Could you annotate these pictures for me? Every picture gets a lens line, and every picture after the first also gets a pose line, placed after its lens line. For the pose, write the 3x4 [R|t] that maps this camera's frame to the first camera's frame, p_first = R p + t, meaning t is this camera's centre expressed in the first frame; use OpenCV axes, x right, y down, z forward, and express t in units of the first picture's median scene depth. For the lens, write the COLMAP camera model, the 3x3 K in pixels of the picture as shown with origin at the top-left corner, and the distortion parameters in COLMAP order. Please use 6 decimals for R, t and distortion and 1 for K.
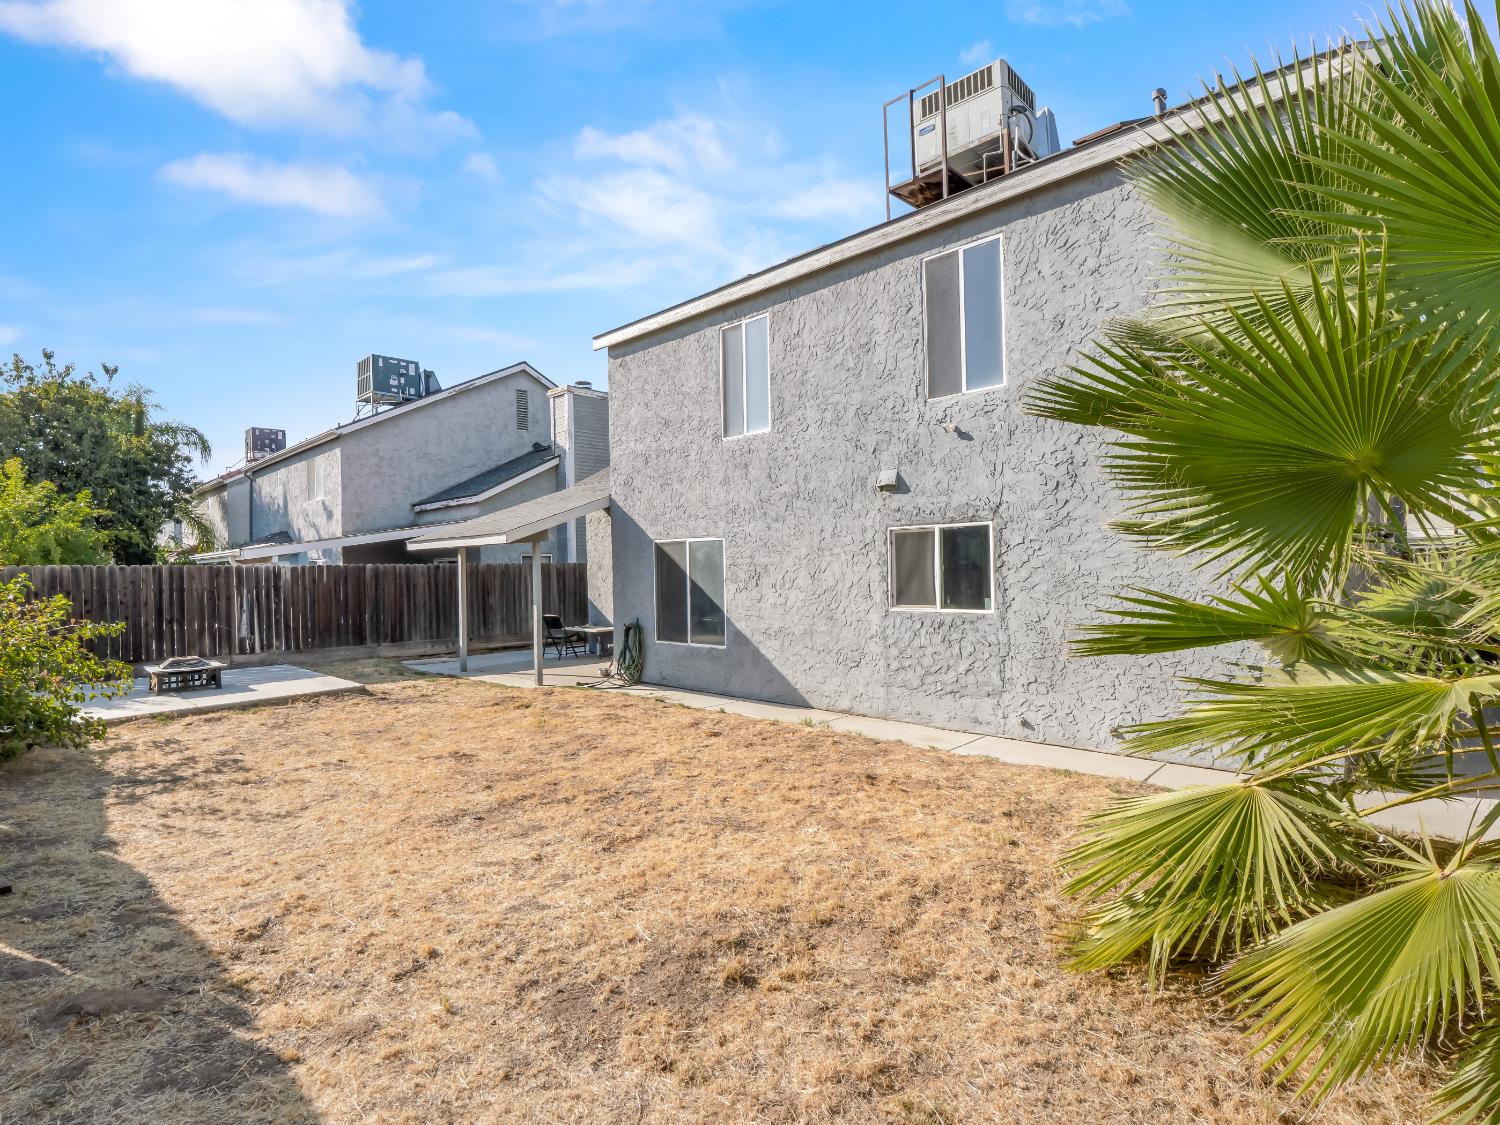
lens RADIAL K [[732.8, 0, 746.6], [0, 732.8, 561.4], [0, 0, 1]] dist [-0.008747, -0.001983]
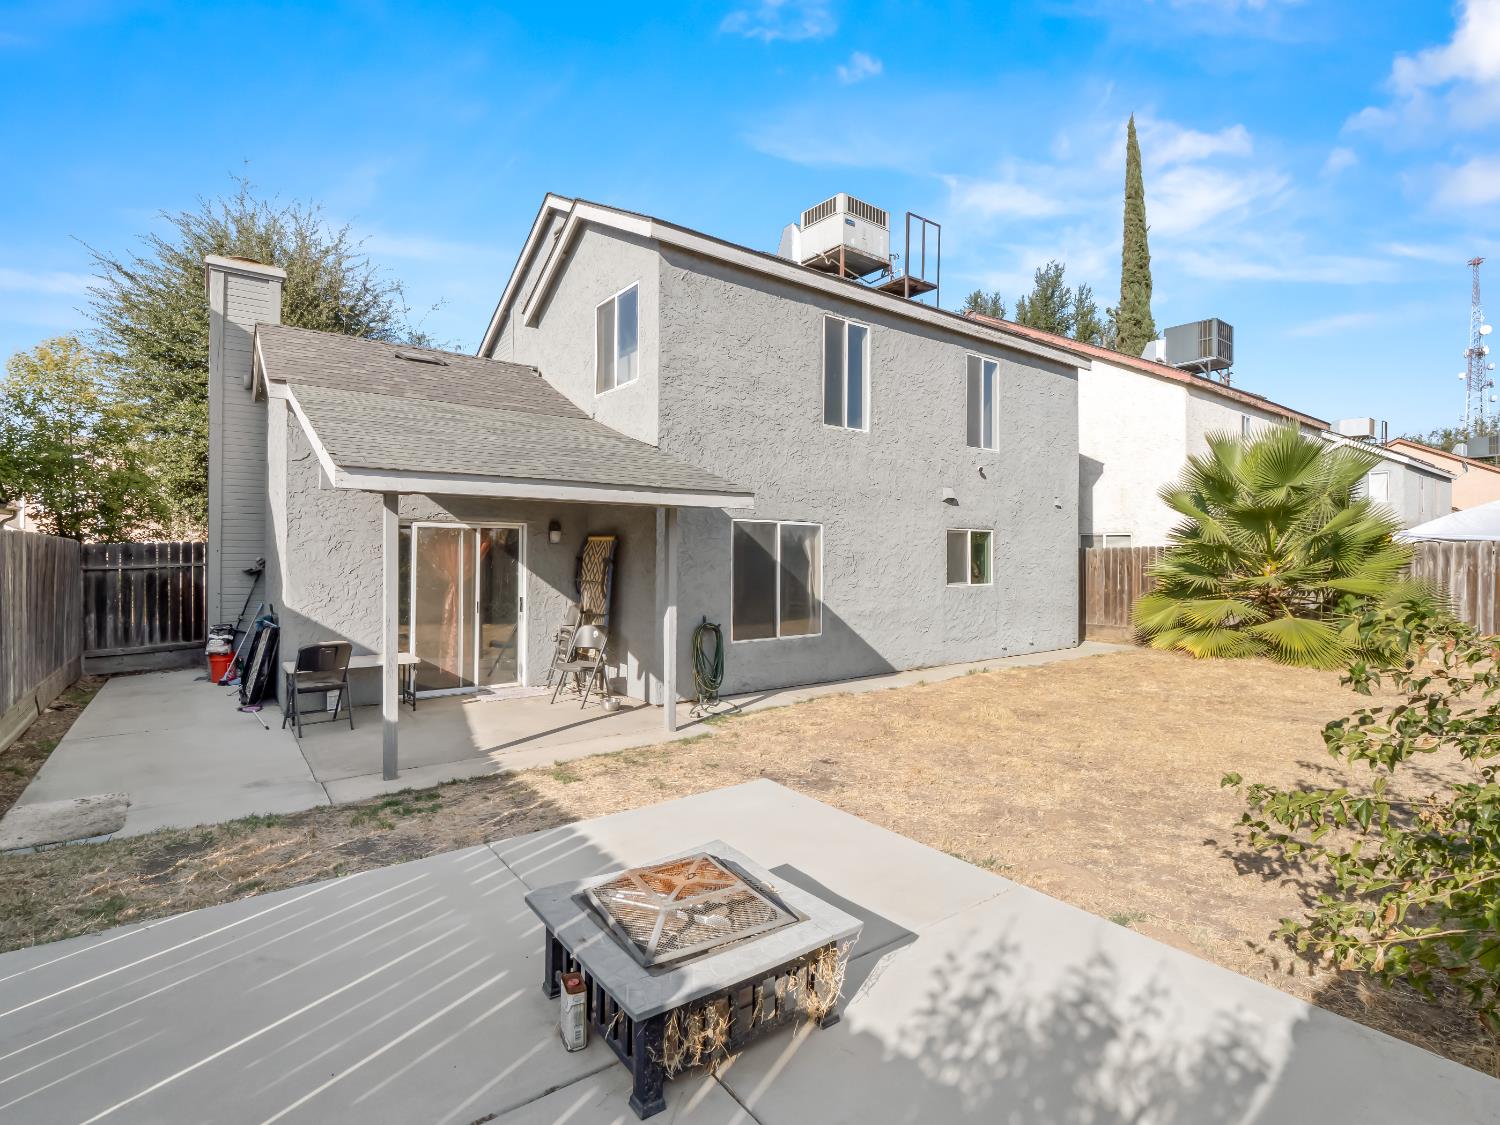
lens RADIAL K [[732.8, 0, 746.6], [0, 732.8, 561.4], [0, 0, 1]] dist [-0.008747, -0.001983]
pose [[0.174300, 0.026035, 0.984348, -1.047500], [-0.004014, 0.999661, -0.025730, 0.045776], [-0.984684, 0.000534, 0.174345, 0.950666]]
